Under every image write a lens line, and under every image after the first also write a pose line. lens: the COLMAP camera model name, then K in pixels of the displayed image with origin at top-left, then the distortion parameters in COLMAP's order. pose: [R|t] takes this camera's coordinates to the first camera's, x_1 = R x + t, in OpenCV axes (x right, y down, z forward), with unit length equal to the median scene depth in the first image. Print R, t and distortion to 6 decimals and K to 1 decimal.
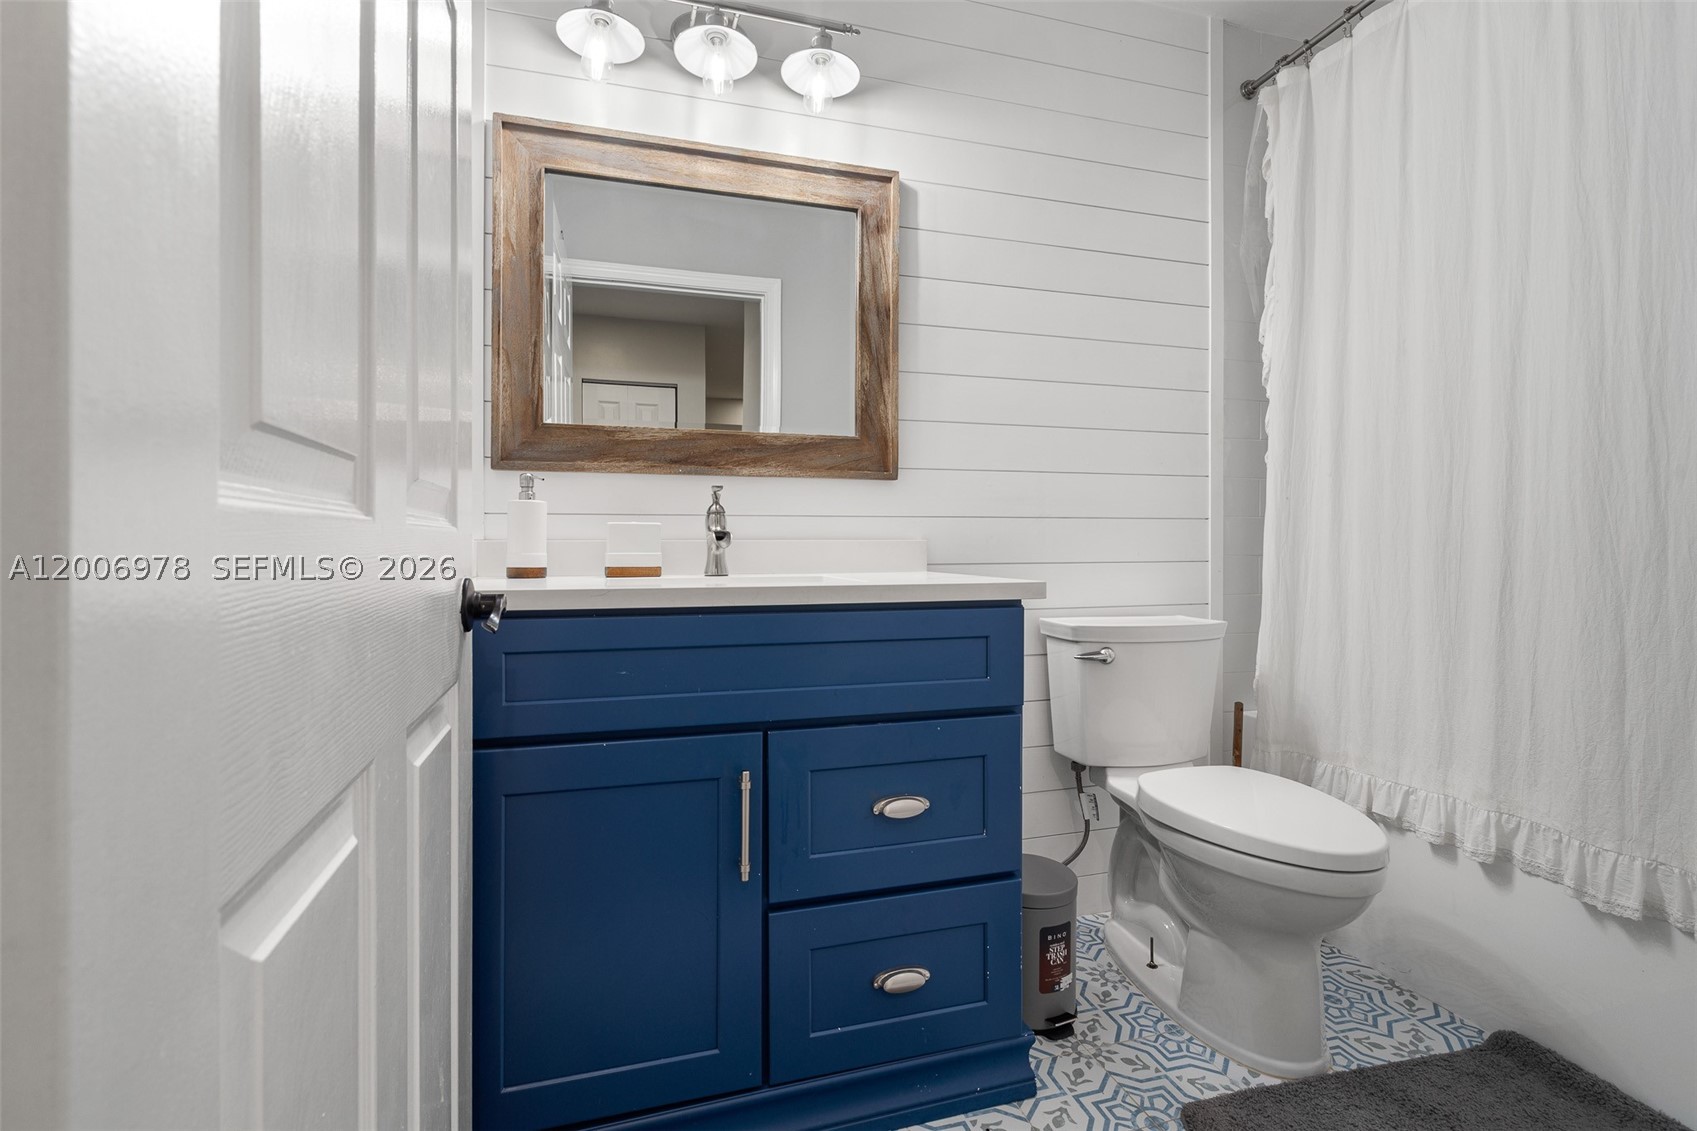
lens RADIAL K [[783.9, 0, 835.4], [0, 783.9, 556.3], [0, 0, 1]] dist [-0.009623, -0.000478]
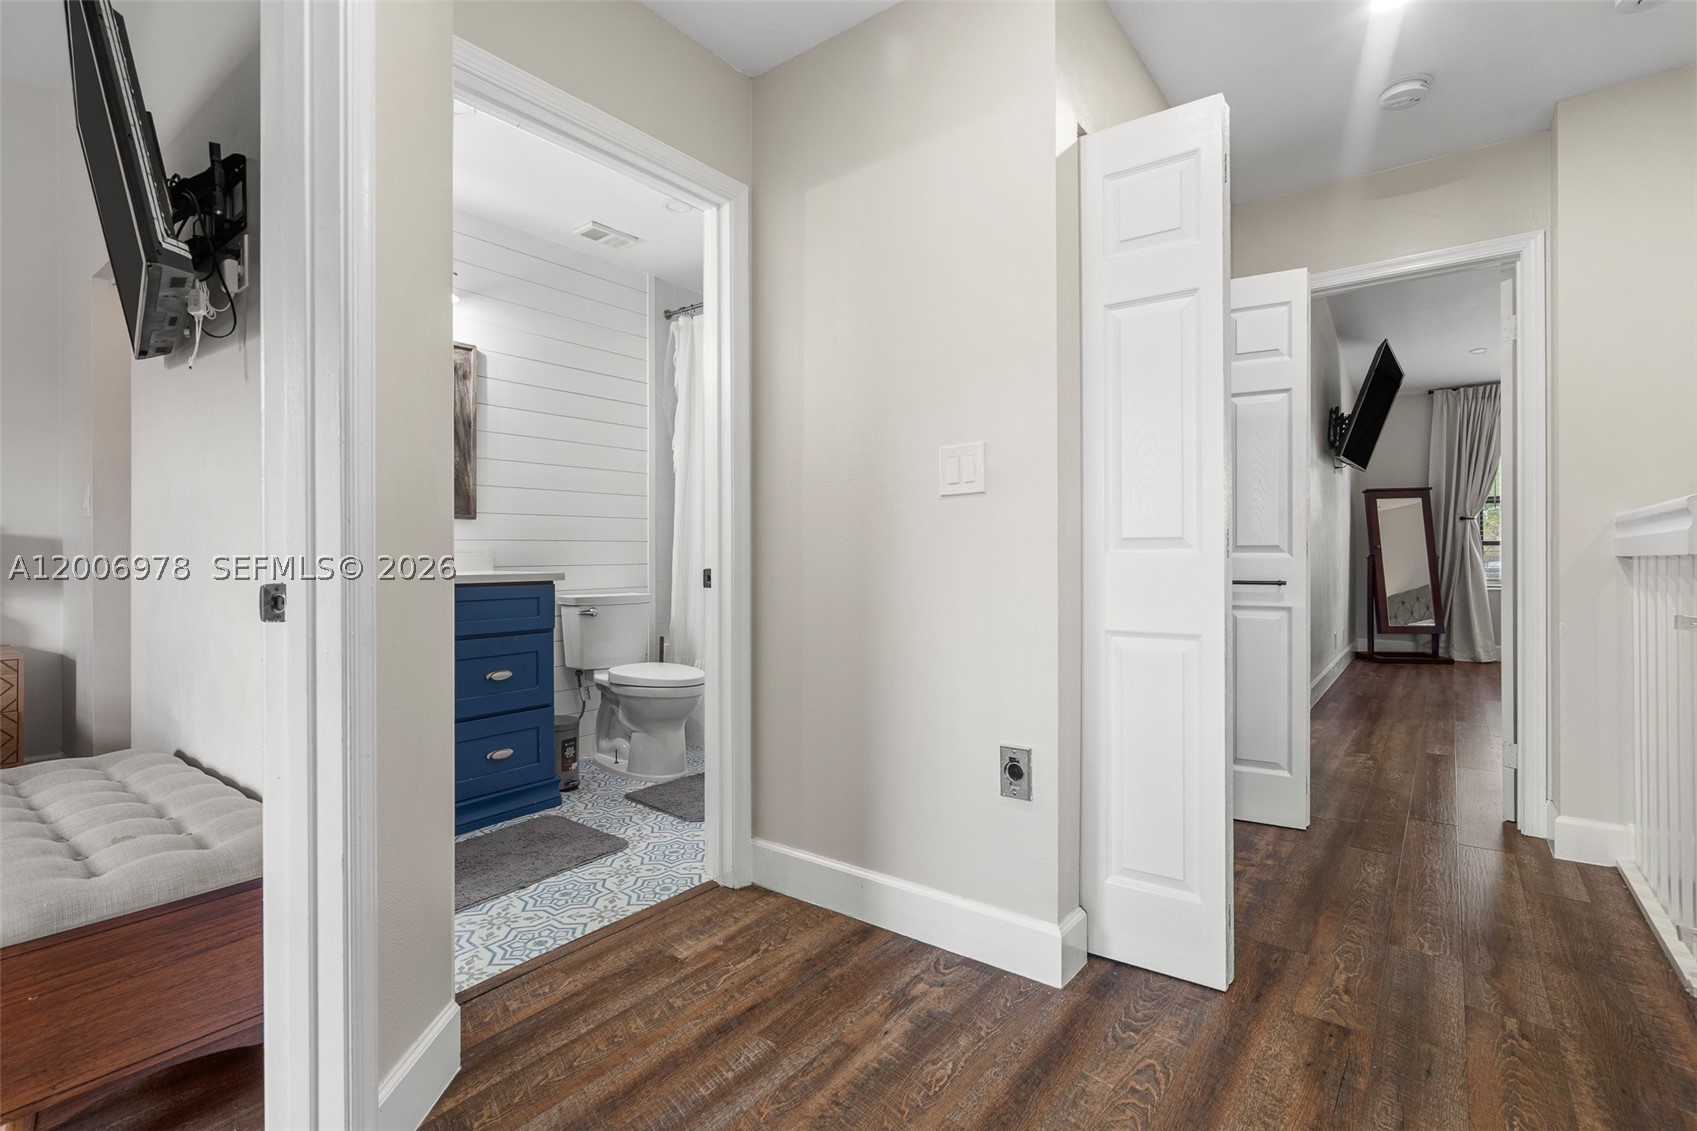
lens RADIAL K [[783.9, 0, 835.4], [0, 783.9, 556.3], [0, 0, 1]] dist [-0.009623, -0.000478]
pose [[0.812995, -0.002336, 0.582266, -0.293907], [0.006927, 0.999960, -0.005660, 0.002061], [-0.582229, 0.008635, 0.812979, -0.923520]]
